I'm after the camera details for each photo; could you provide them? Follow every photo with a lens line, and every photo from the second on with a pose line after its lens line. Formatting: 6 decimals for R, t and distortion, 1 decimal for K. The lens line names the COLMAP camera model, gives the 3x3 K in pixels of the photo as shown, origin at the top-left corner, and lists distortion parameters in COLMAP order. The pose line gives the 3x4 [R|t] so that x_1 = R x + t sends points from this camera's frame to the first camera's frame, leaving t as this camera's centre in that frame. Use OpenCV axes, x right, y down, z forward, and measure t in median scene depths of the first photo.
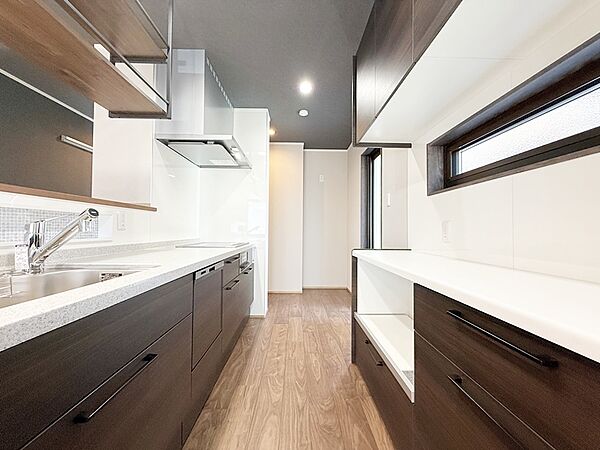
lens RADIAL K [[240.8, 0, 301.8], [0, 240.8, 224.4], [0, 0, 1]] dist [-0.004346, 0.001179]
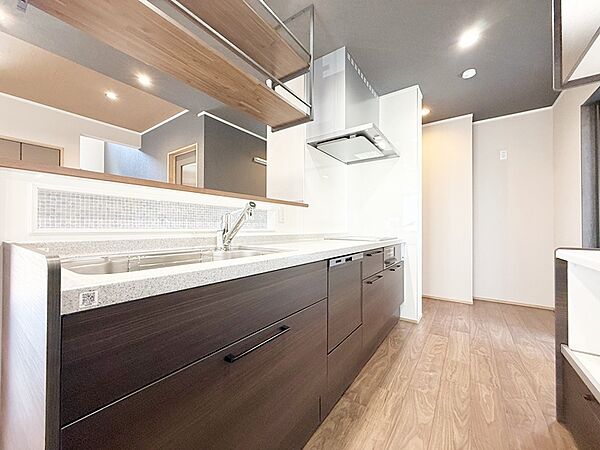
lens RADIAL K [[240.8, 0, 298.1], [0, 240.8, 224.9], [0, 0, 1]] dist [-0.004346, 0.001179]
pose [[0.799709, -0.012486, -0.600258, 0.044965], [0.016506, 0.999863, 0.001194, 0.030238], [0.600161, -0.010863, 0.799806, 0.062766]]
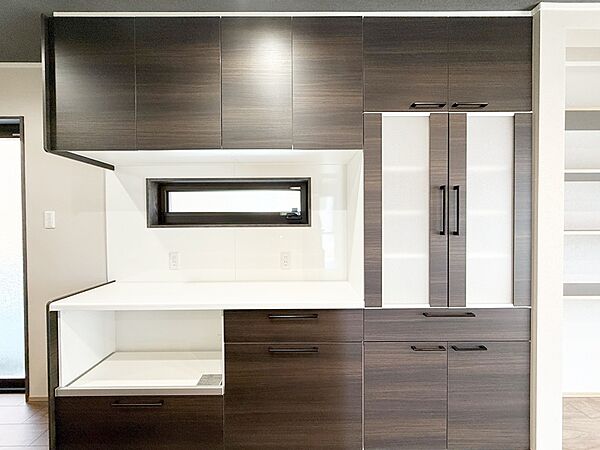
lens RADIAL K [[240.8, 0, 296.7], [0, 240.8, 224.6], [0, 0, 1]] dist [-0.004346, 0.001179]
pose [[0.025708, -0.018930, 0.999490, -0.490343], [-0.014198, 0.999713, 0.019300, -0.152793], [-0.999569, -0.014687, 0.025432, 0.298696]]
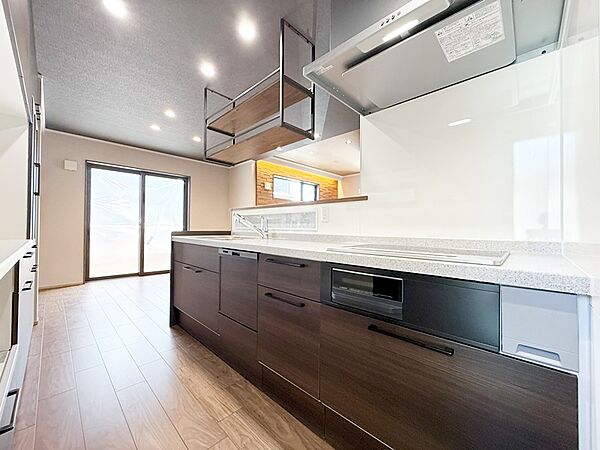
lens RADIAL K [[240.8, 0, 300.6], [0, 240.8, 225.6], [0, 0, 1]] dist [-0.004346, 0.001179]
pose [[-0.713671, -0.021139, -0.700162, 0.162533], [0.000779, 0.999520, -0.030971, 0.067468], [0.700481, -0.022648, -0.713312, 1.571441]]
